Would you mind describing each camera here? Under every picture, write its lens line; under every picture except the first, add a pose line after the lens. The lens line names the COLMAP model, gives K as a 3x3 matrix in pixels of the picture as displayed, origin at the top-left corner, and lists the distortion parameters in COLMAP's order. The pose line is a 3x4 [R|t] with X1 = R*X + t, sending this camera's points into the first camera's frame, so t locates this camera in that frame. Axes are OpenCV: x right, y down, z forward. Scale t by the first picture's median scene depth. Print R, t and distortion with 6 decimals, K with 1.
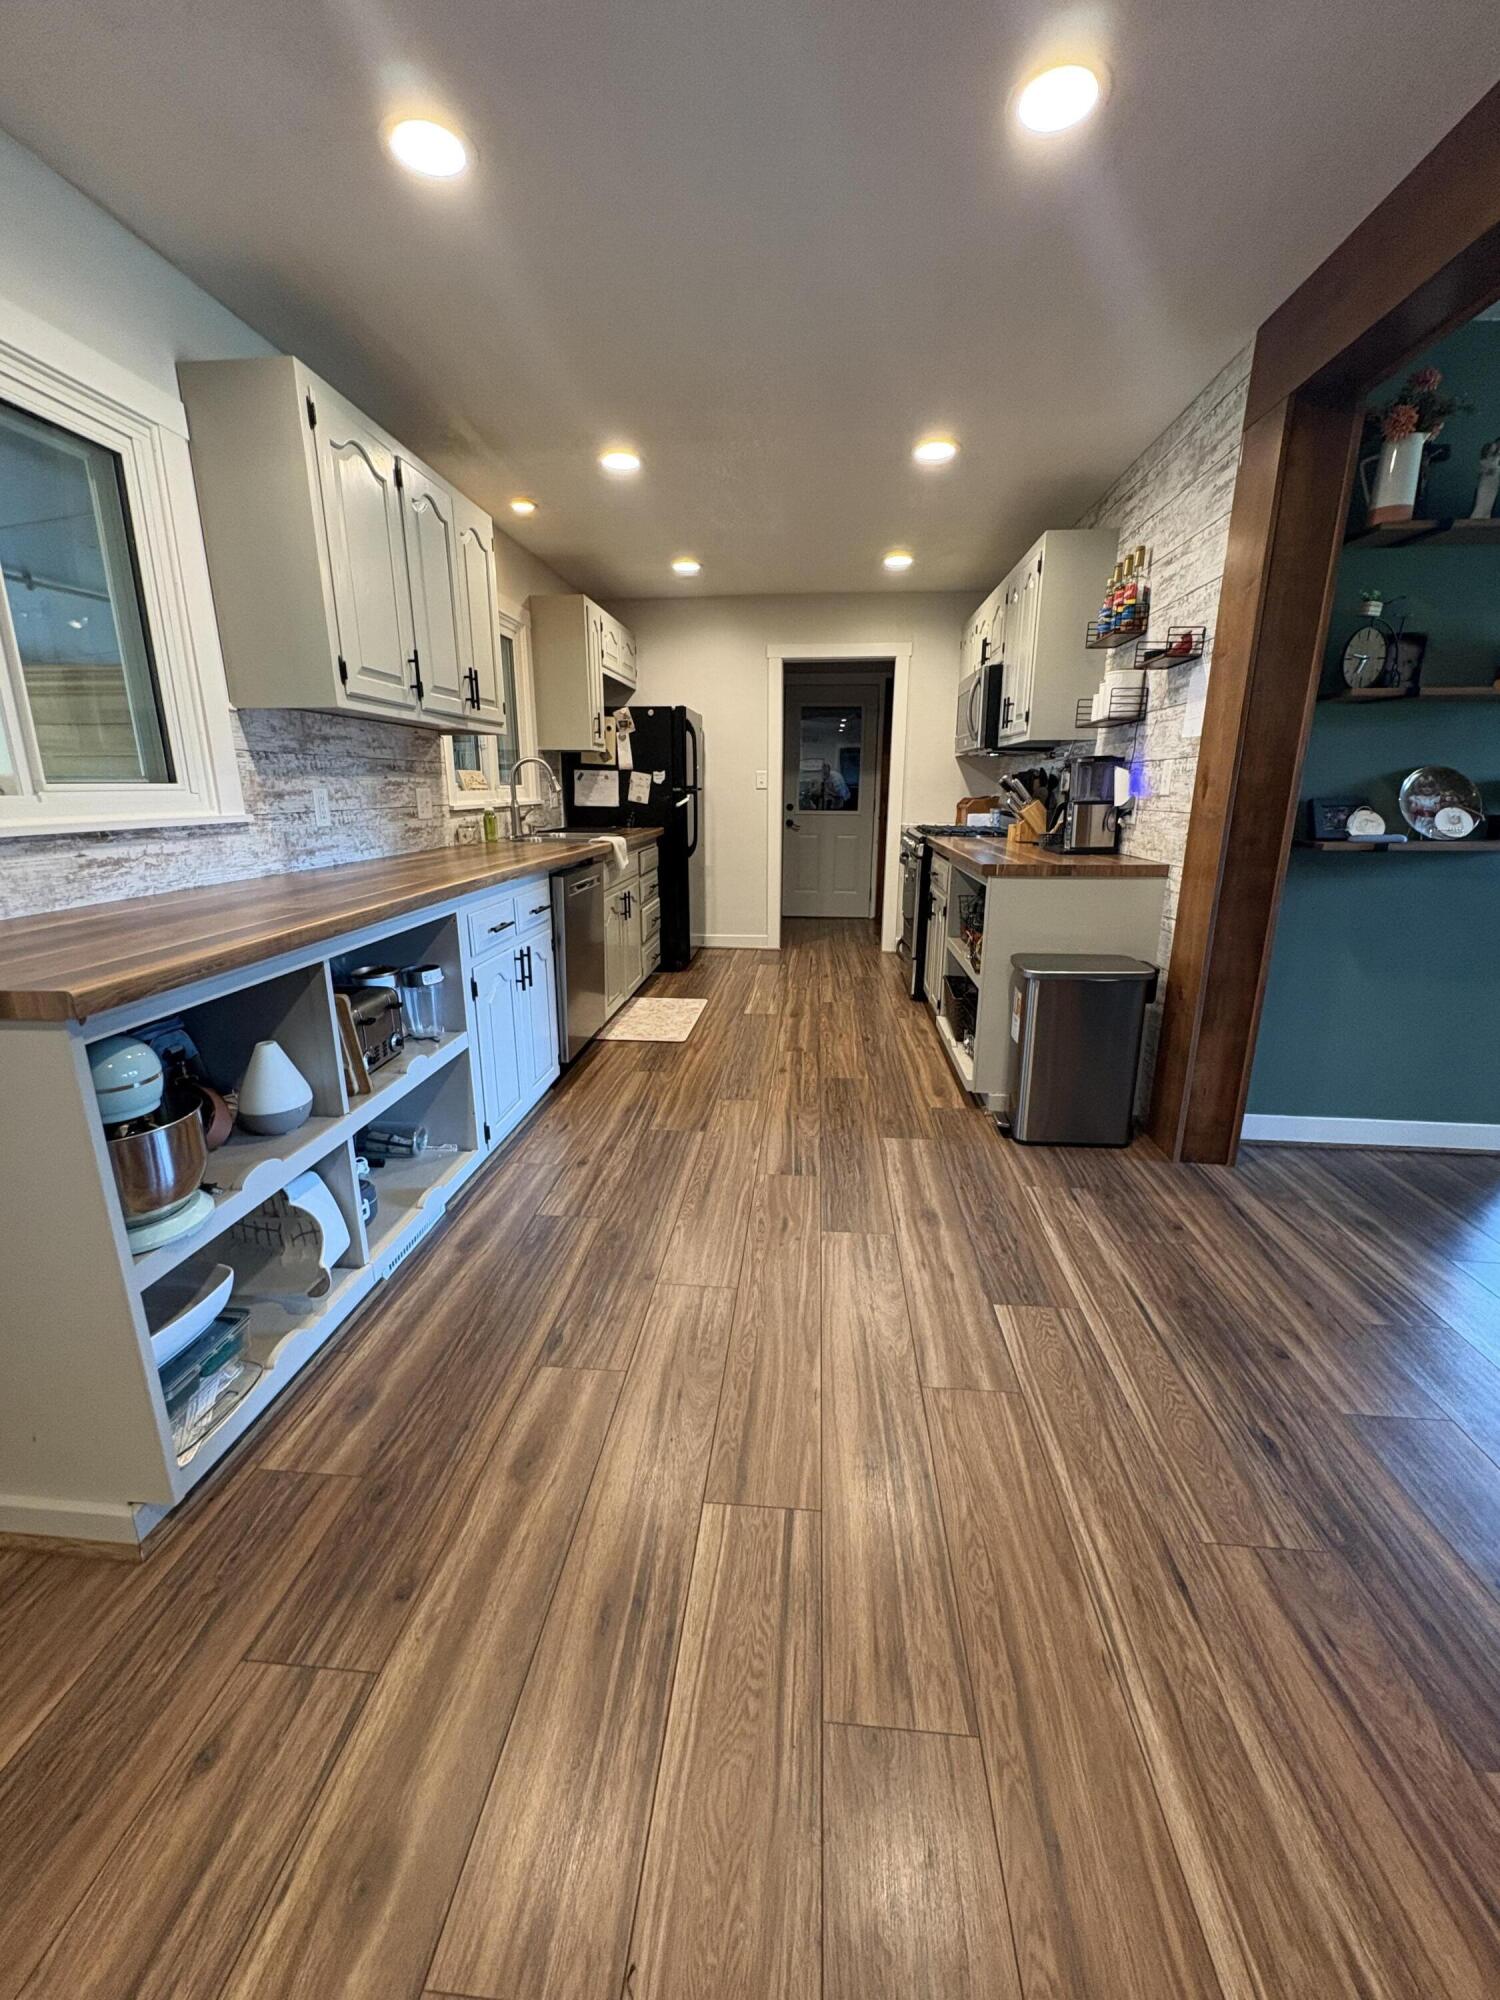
lens RADIAL K [[797.9, 0, 748.4], [0, 797.9, 998.6], [0, 0, 1]] dist [-0.001092, 0.000032]
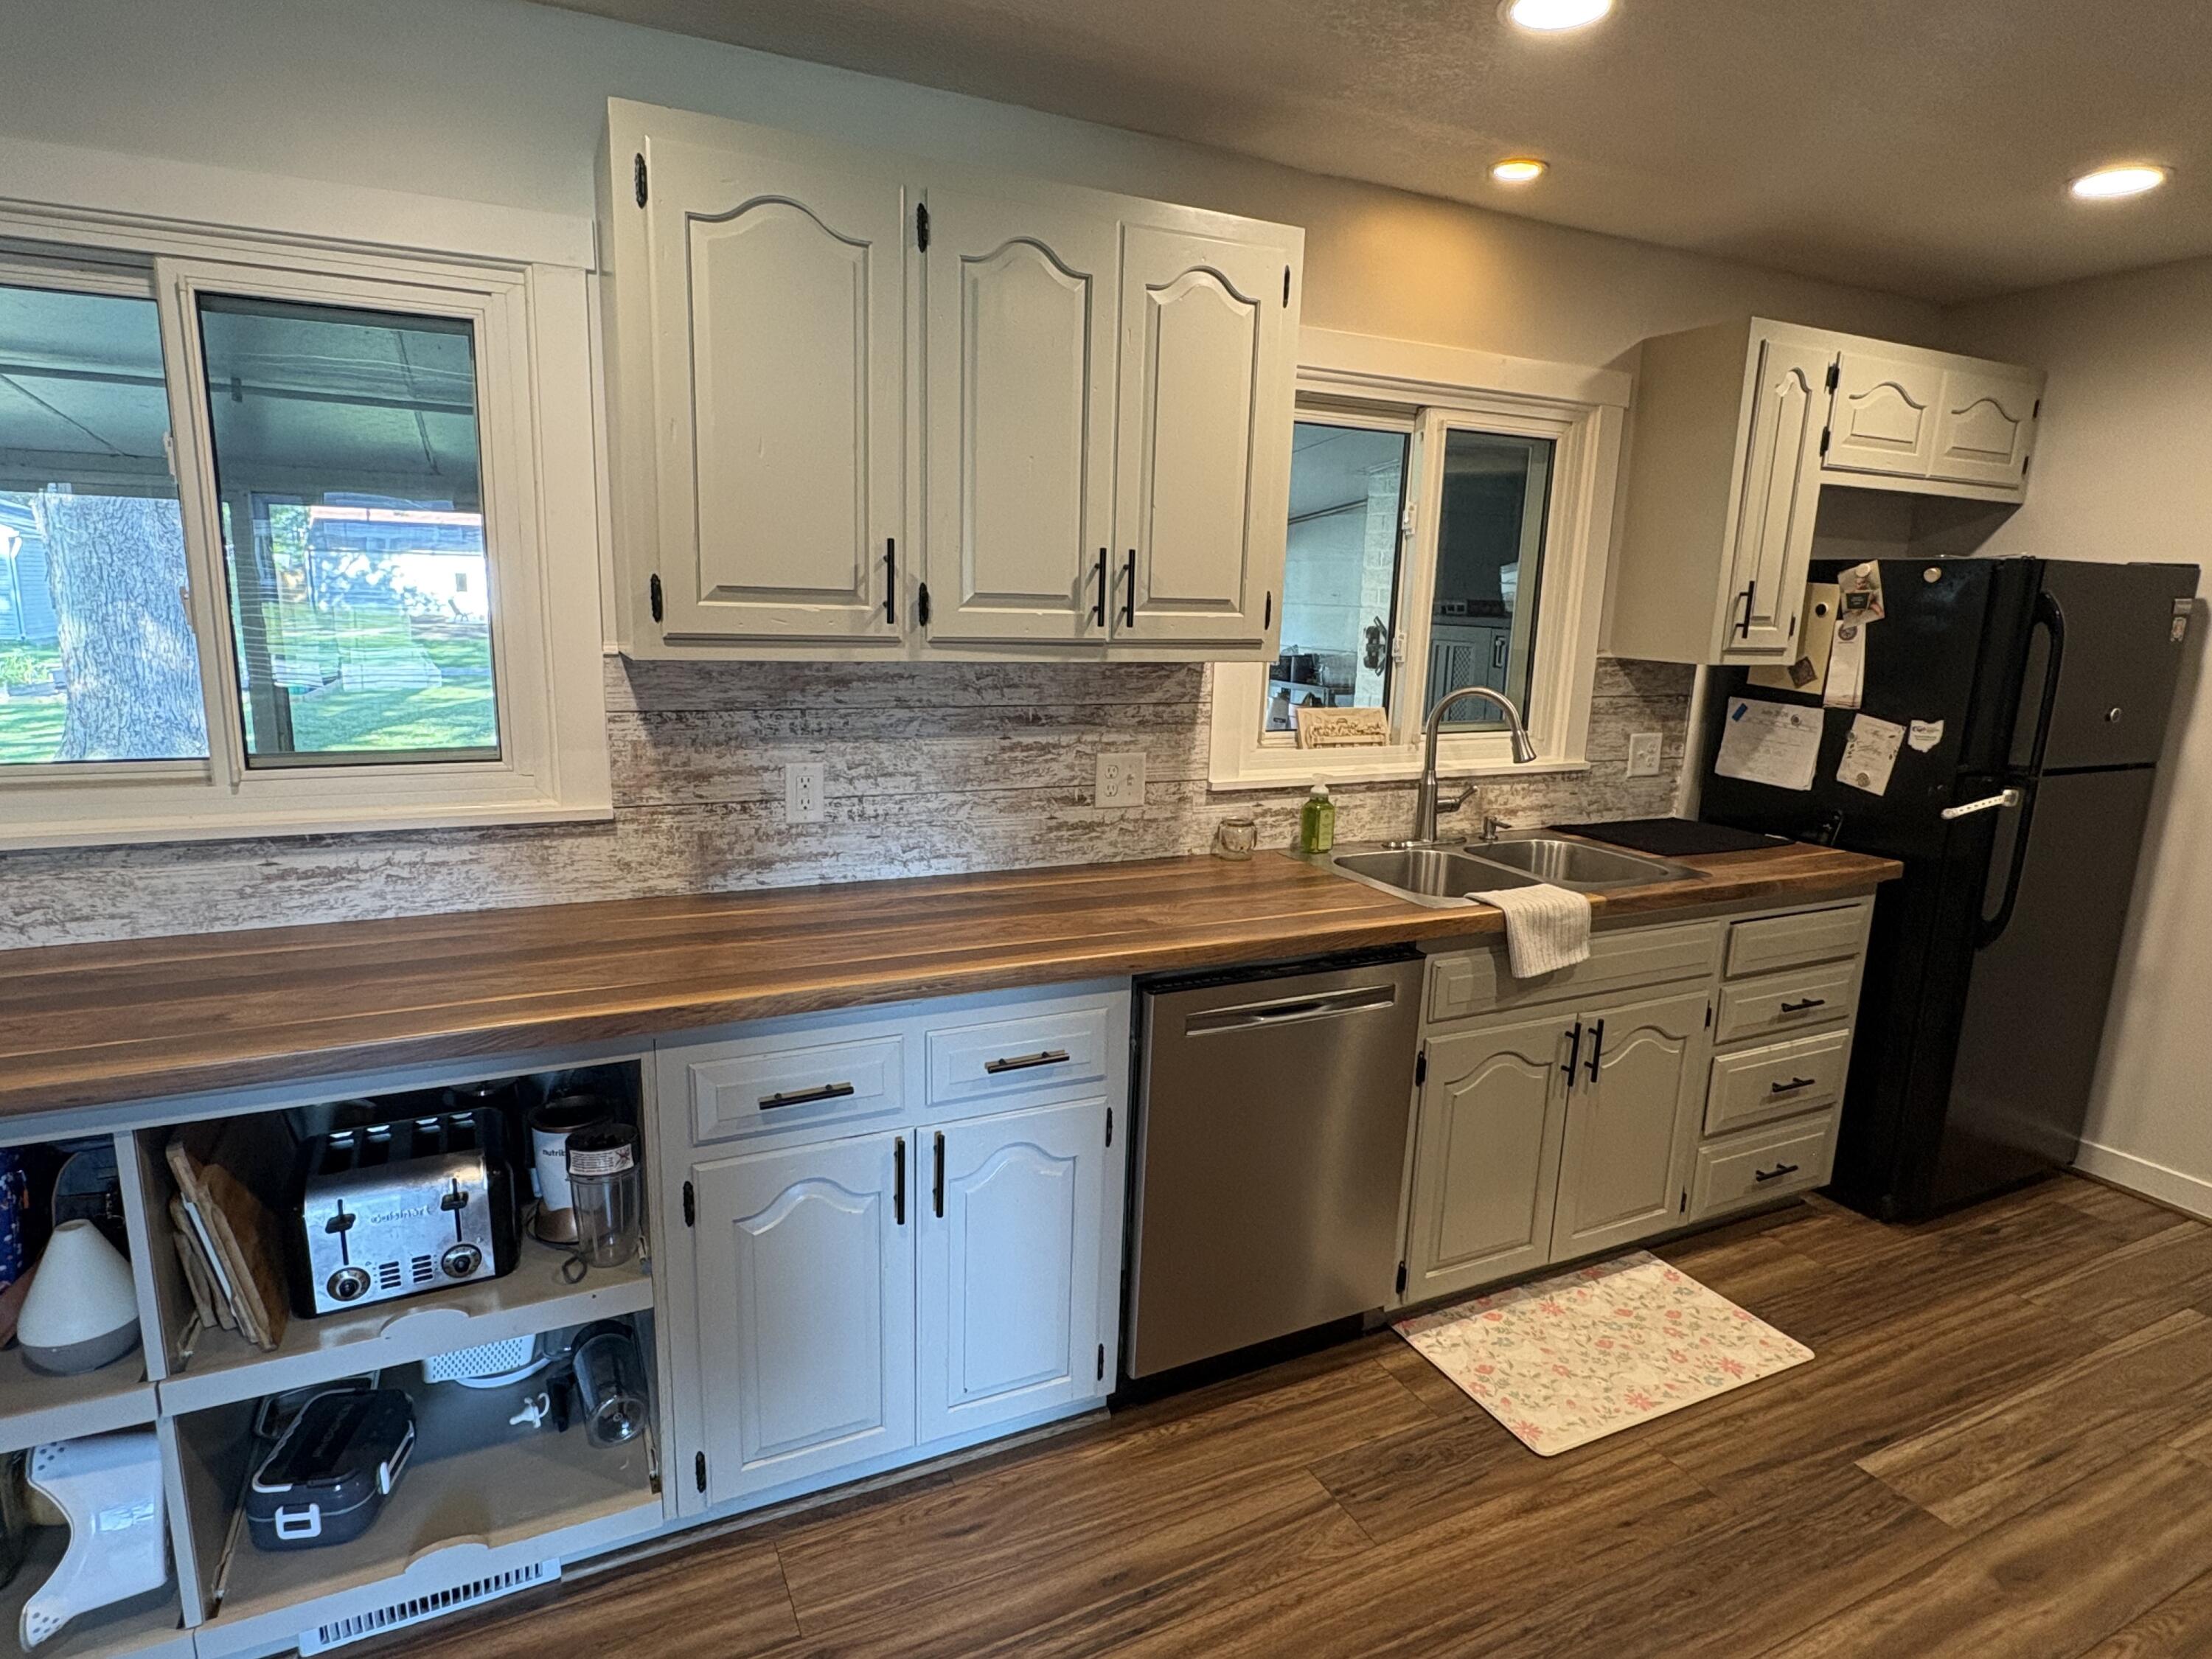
lens RADIAL K [[1207.6, 0, 1101.6], [0, 1207.6, 831.0], [0, 0, 1]] dist [-0.003178, 0.002728]
pose [[0.511620, 0.181460, -0.839831, 0.306355], [-0.248957, 0.966822, 0.057236, -0.275060], [0.822353, 0.179799, 0.539821, 0.596738]]
